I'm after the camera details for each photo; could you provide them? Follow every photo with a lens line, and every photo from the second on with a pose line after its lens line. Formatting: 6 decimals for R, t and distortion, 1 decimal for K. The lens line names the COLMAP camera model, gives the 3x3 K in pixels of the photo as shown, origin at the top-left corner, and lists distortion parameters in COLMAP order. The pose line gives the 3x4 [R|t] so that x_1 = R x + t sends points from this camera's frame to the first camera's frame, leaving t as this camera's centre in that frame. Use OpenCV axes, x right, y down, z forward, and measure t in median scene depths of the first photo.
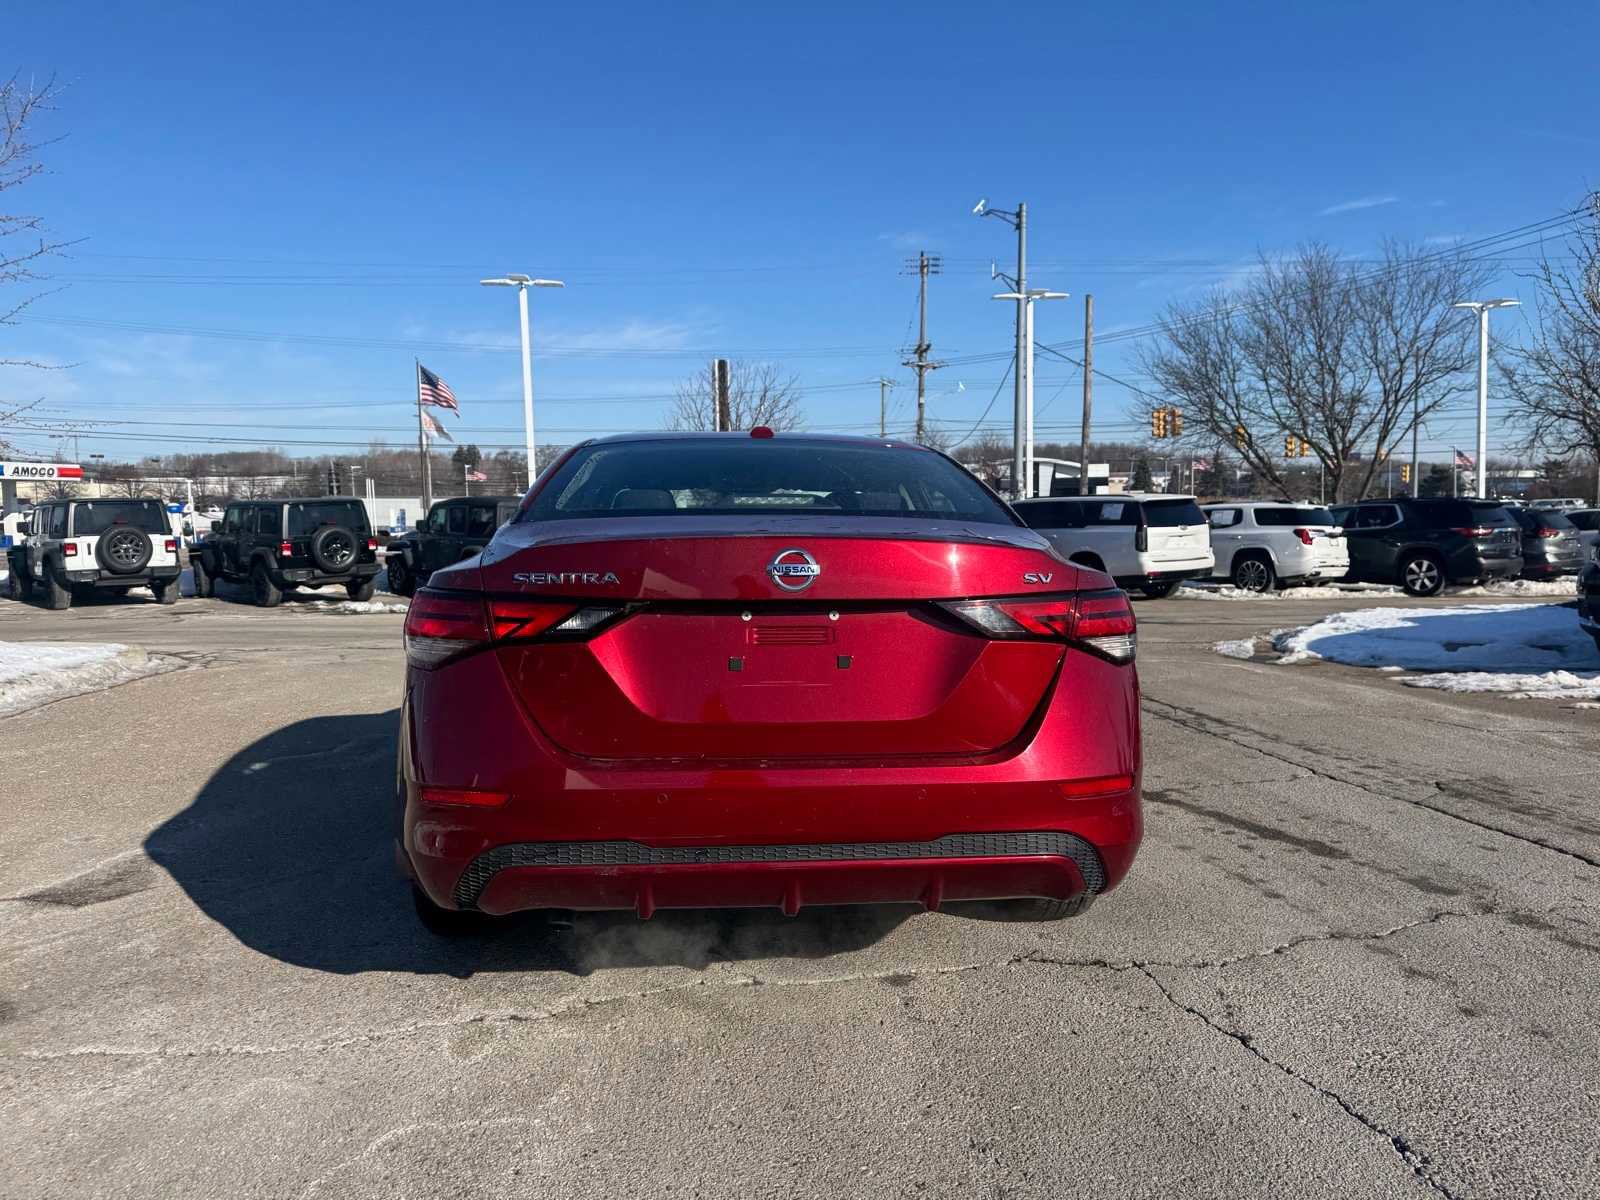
lens RADIAL K [[1124.9, 0, 807.1], [0, 1124.9, 579.1], [0, 0, 1]] dist [0.041603, -0.051396]
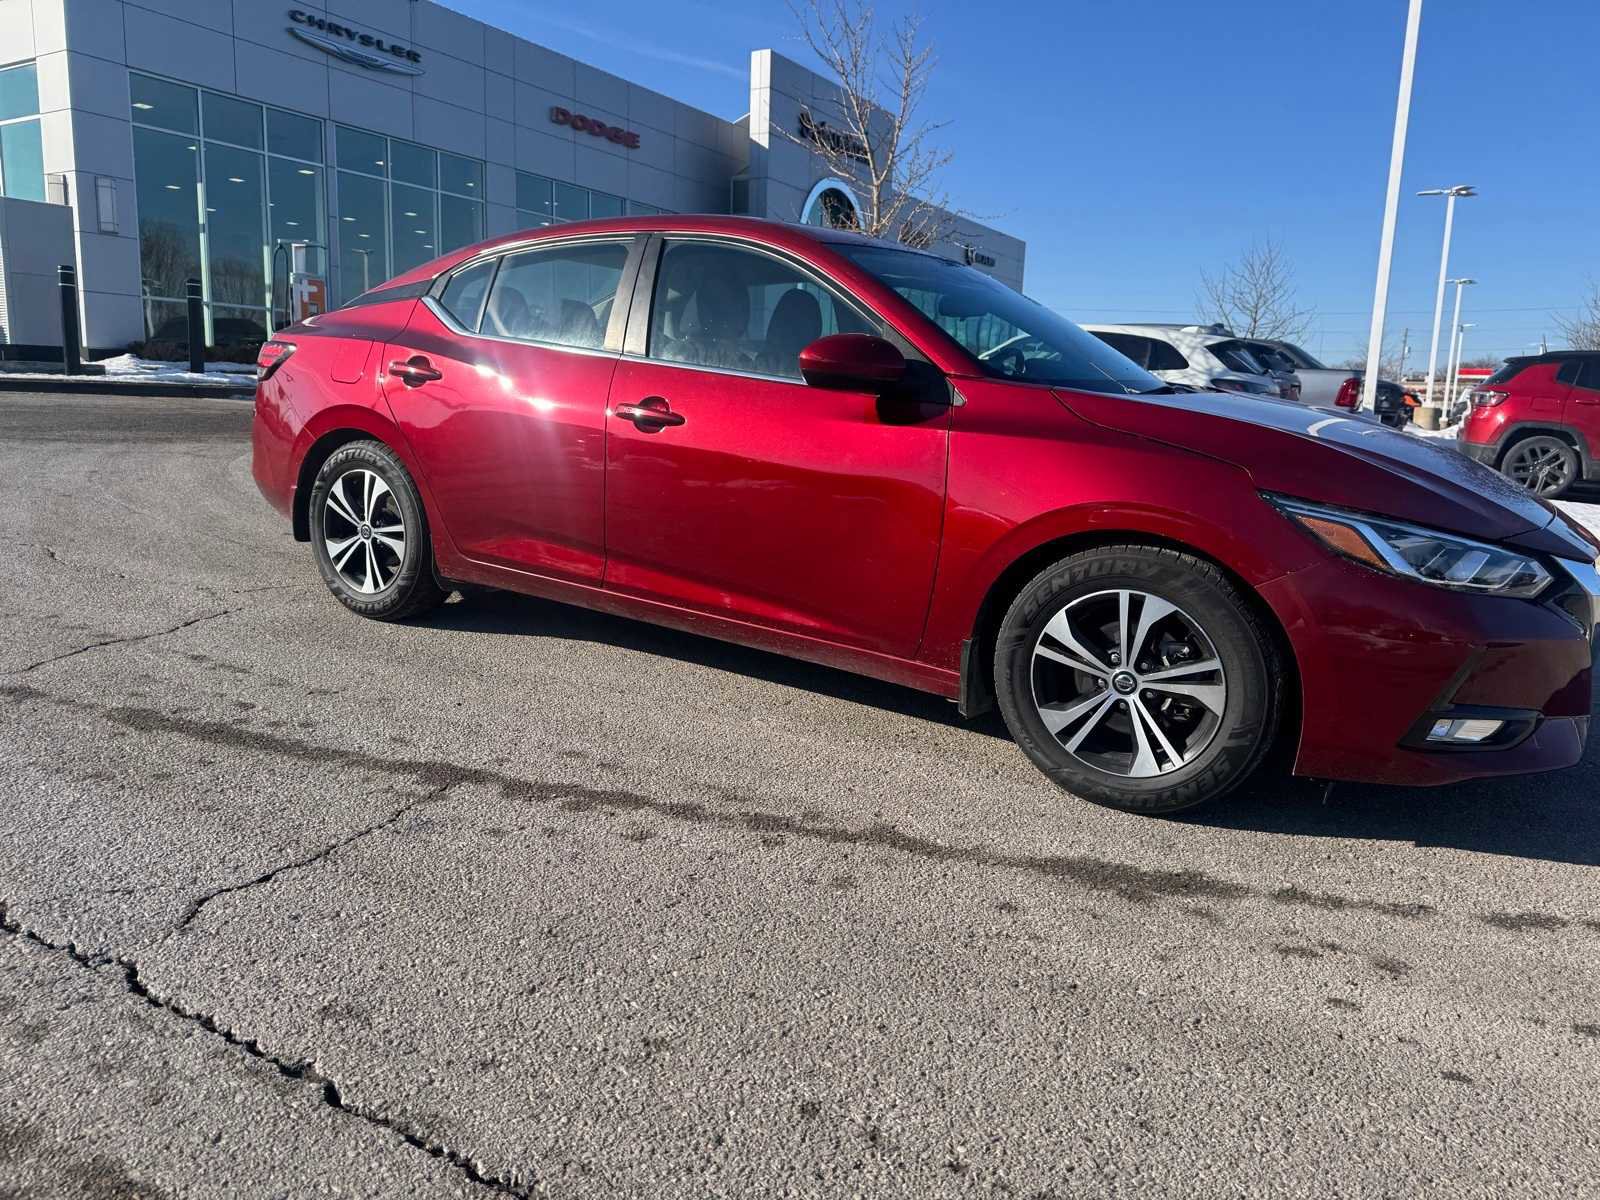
lens RADIAL K [[1124.9, 0, 794.6], [0, 1124.9, 563.2], [0, 0, 1]] dist [0.041603, -0.051396]
pose [[-0.616189, 0.107479, -0.780230, 0.262920], [-0.075401, 0.978045, 0.194277, -0.012934], [0.783981, 0.178542, -0.594556, 0.609312]]
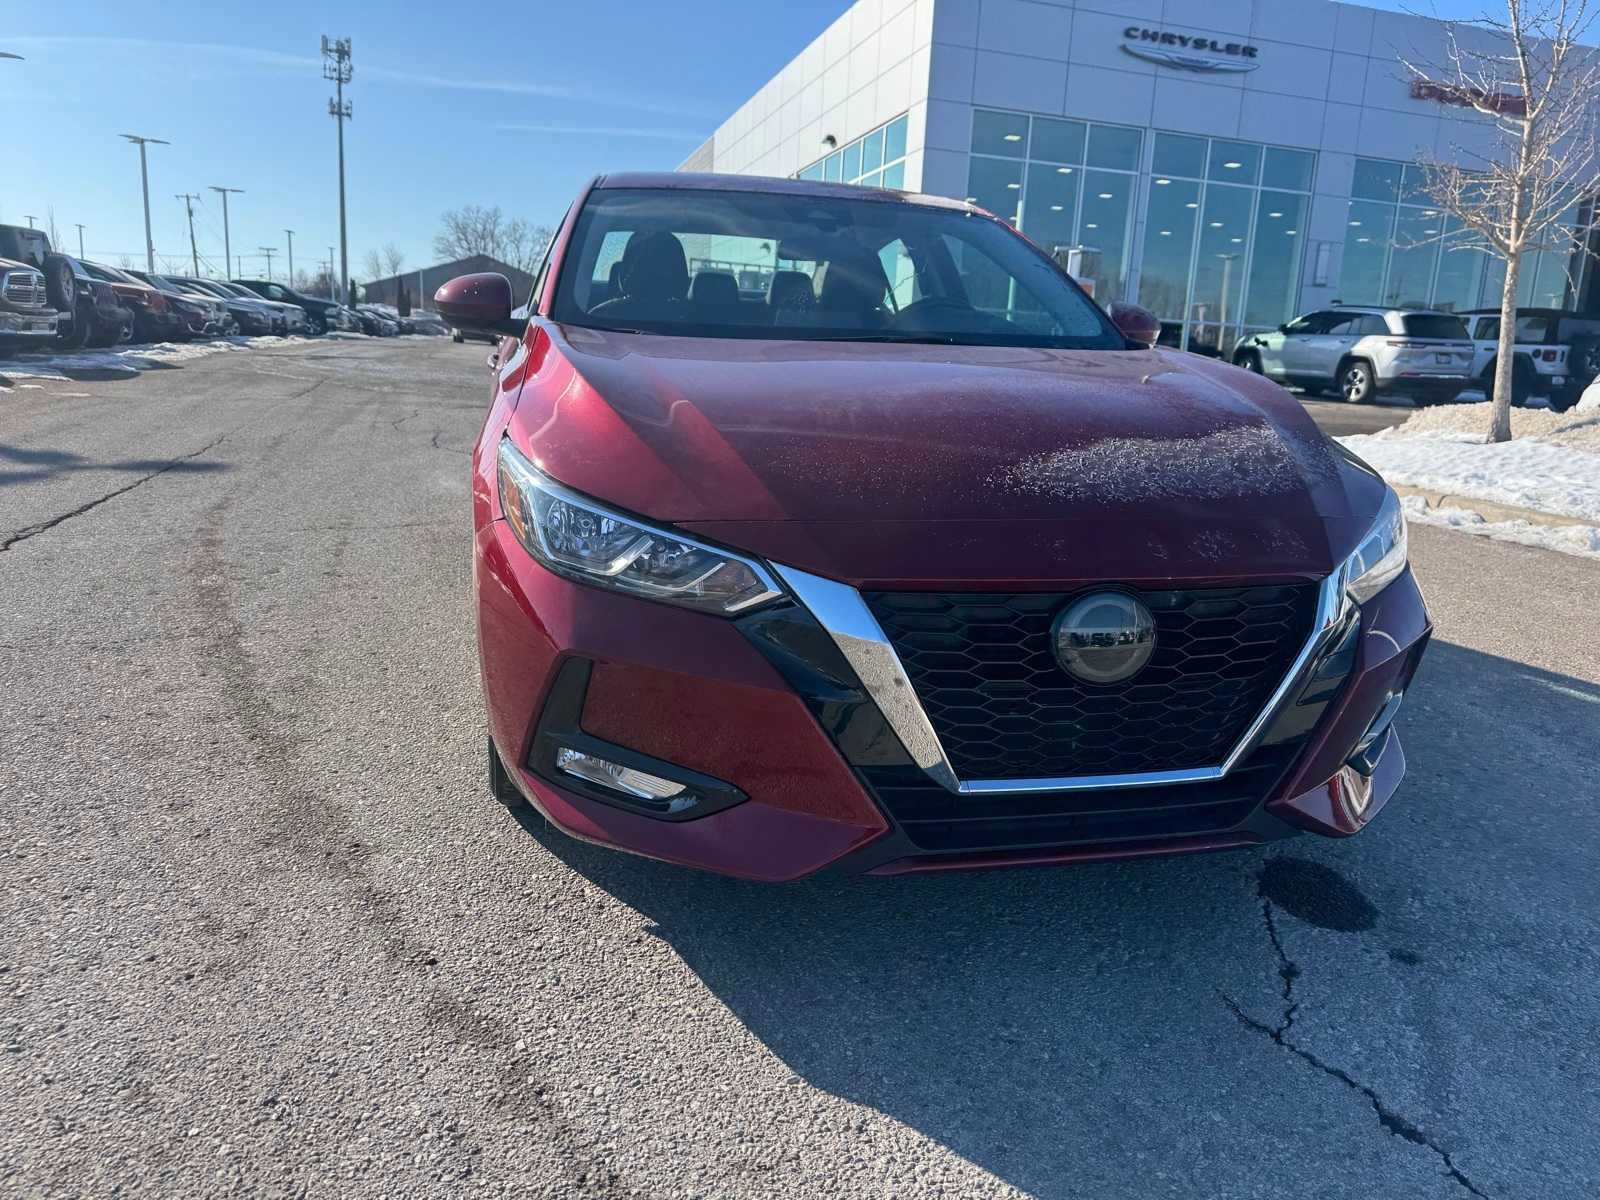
lens RADIAL K [[1124.9, 0, 808.2], [0, 1124.9, 565.8], [0, 0, 1]] dist [0.041603, -0.051396]
pose [[-0.986689, -0.014251, -0.161991, 0.023876], [-0.053280, 0.969497, 0.239242, -0.016579], [0.153641, 0.244688, -0.957352, 0.730996]]
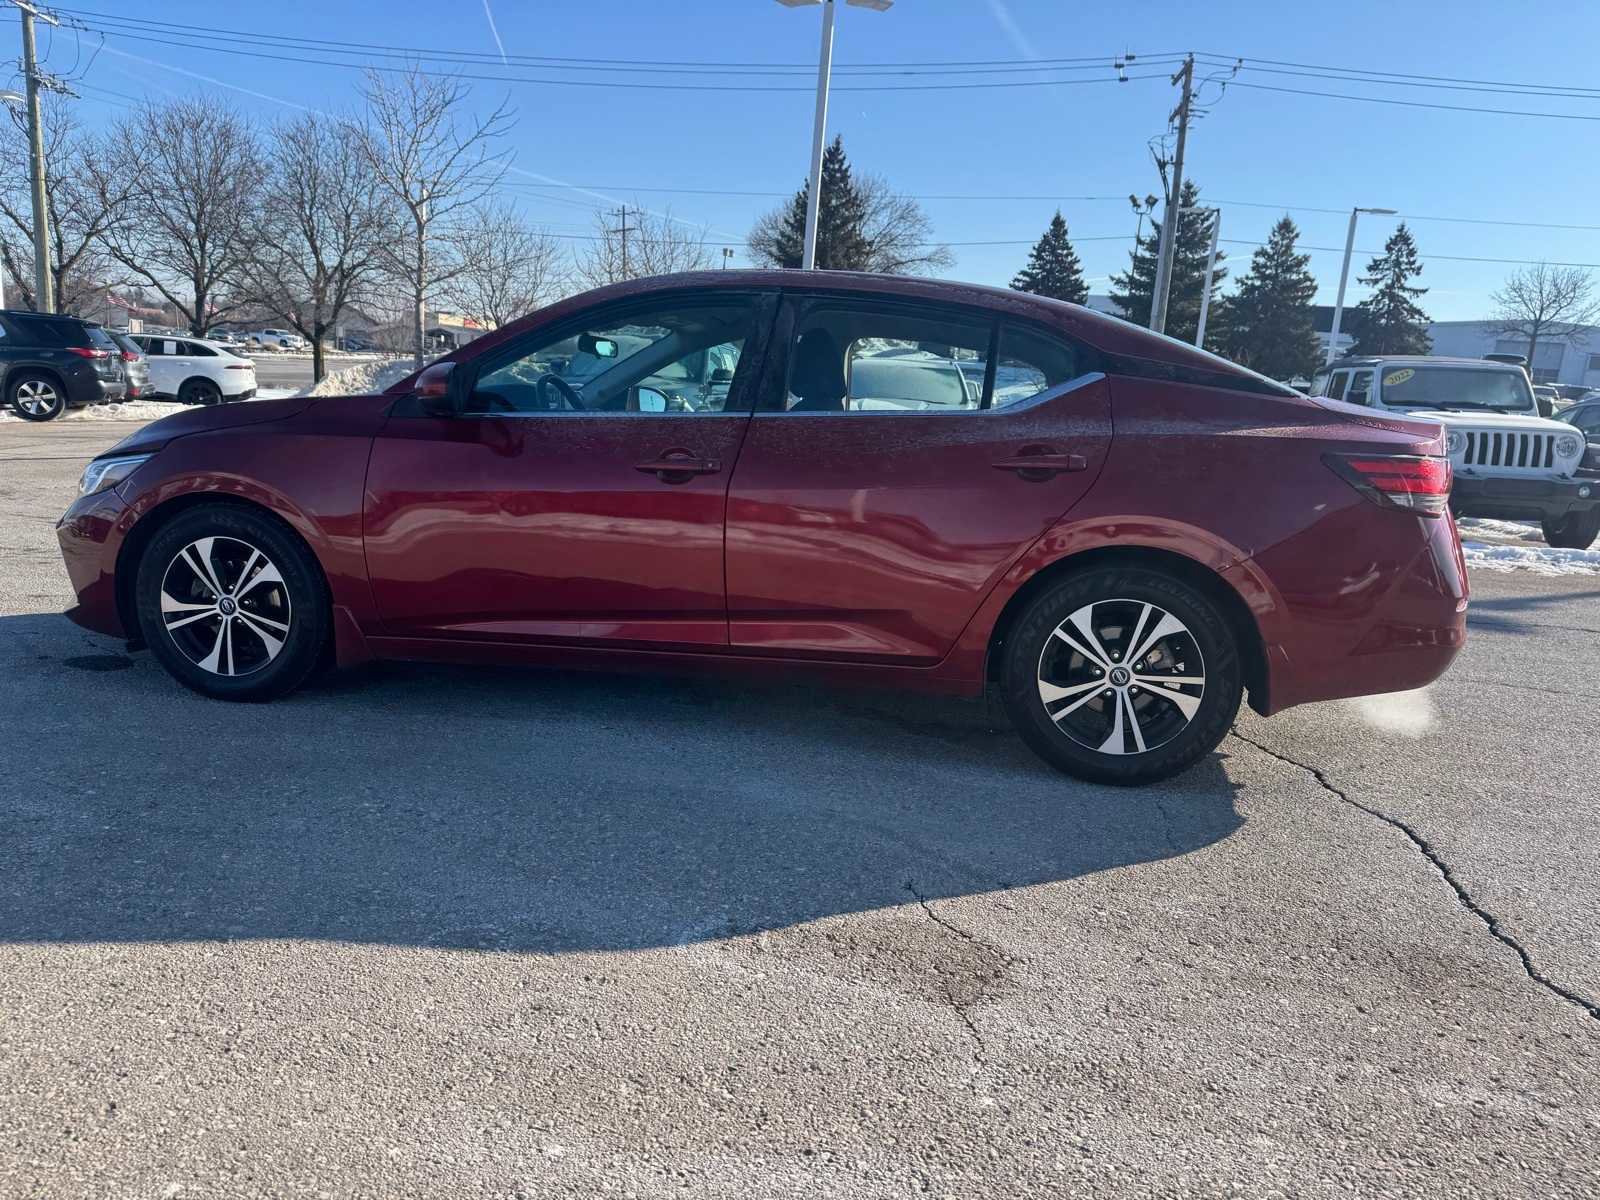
lens RADIAL K [[1124.9, 0, 809.3], [0, 1124.9, 600.3], [0, 0, 1]] dist [0.041603, -0.051396]
pose [[0.251410, -0.154659, 0.955444, -0.370568], [-0.017473, 0.986265, 0.164246, -0.006261], [-0.967723, -0.057987, 0.245254, 0.283416]]
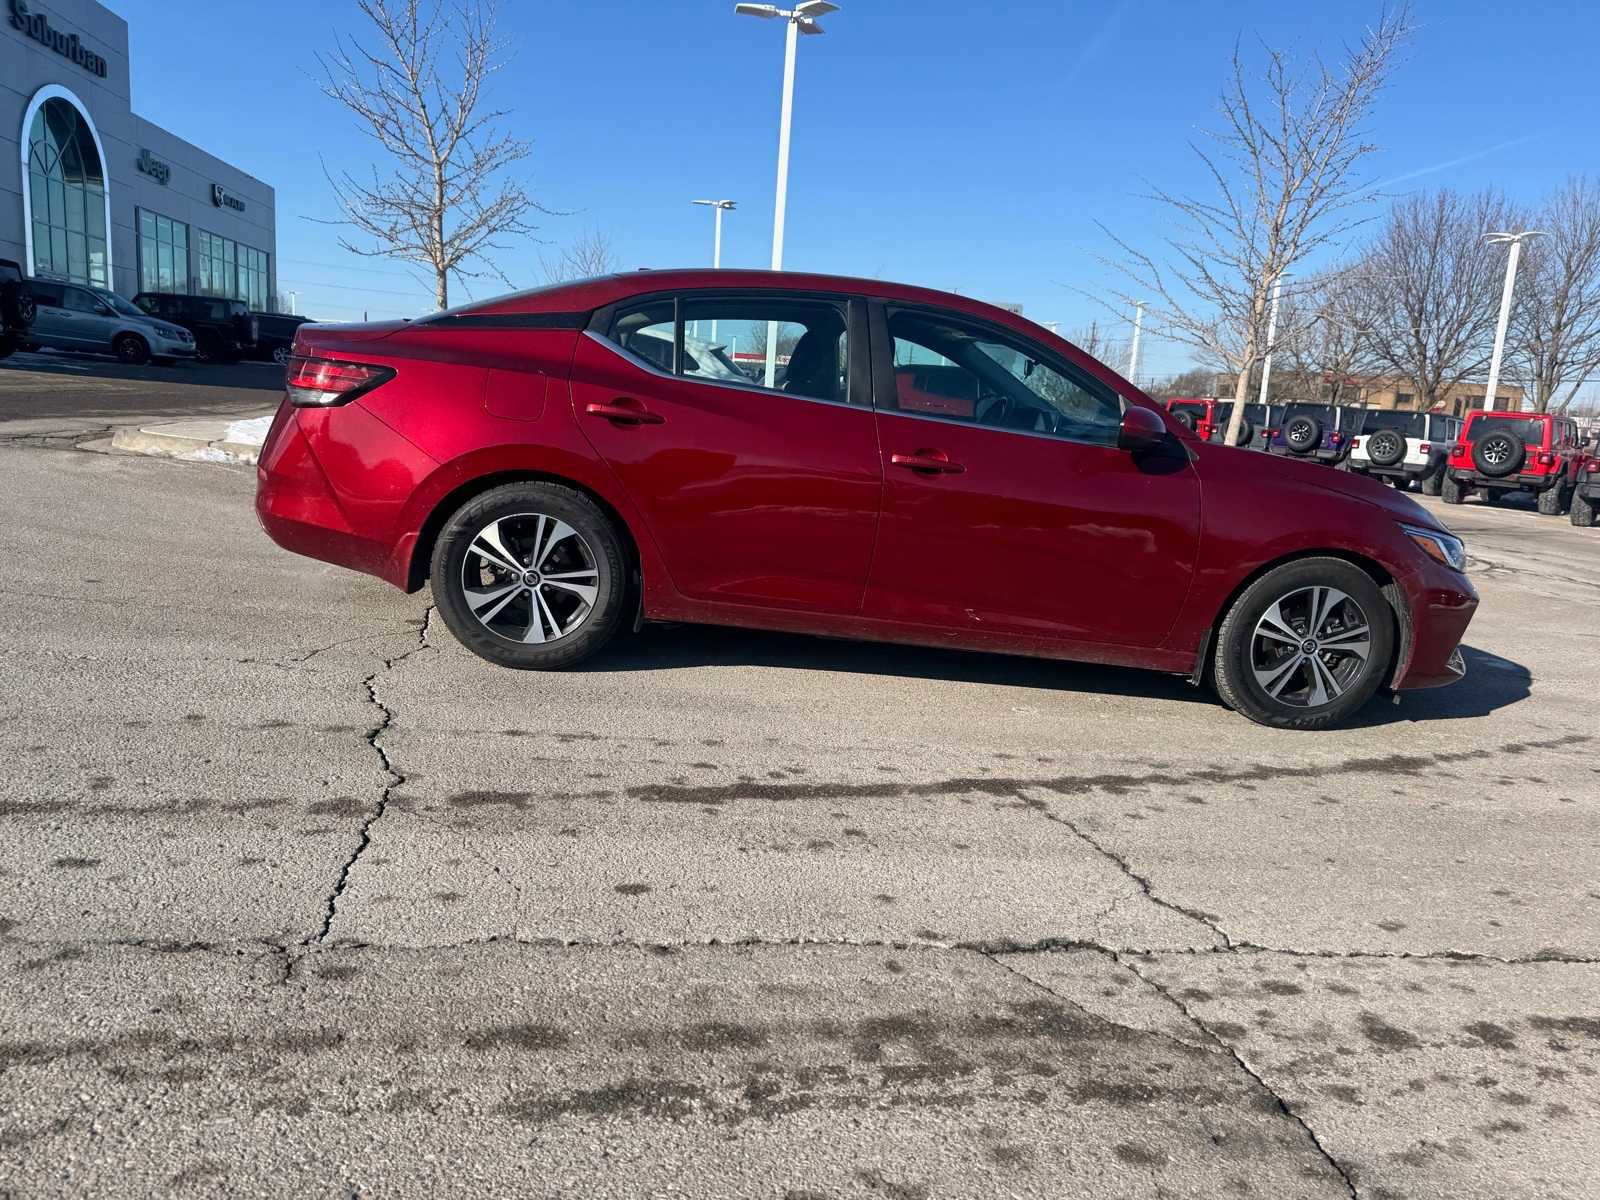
lens RADIAL K [[1124.9, 0, 785.8], [0, 1124.9, 588.1], [0, 0, 1]] dist [0.041603, -0.051396]
pose [[-0.018715, 0.176078, -0.984198, 0.393913], [-0.129687, 0.975627, 0.177011, -0.009155], [0.991378, 0.130950, 0.004576, 0.363533]]
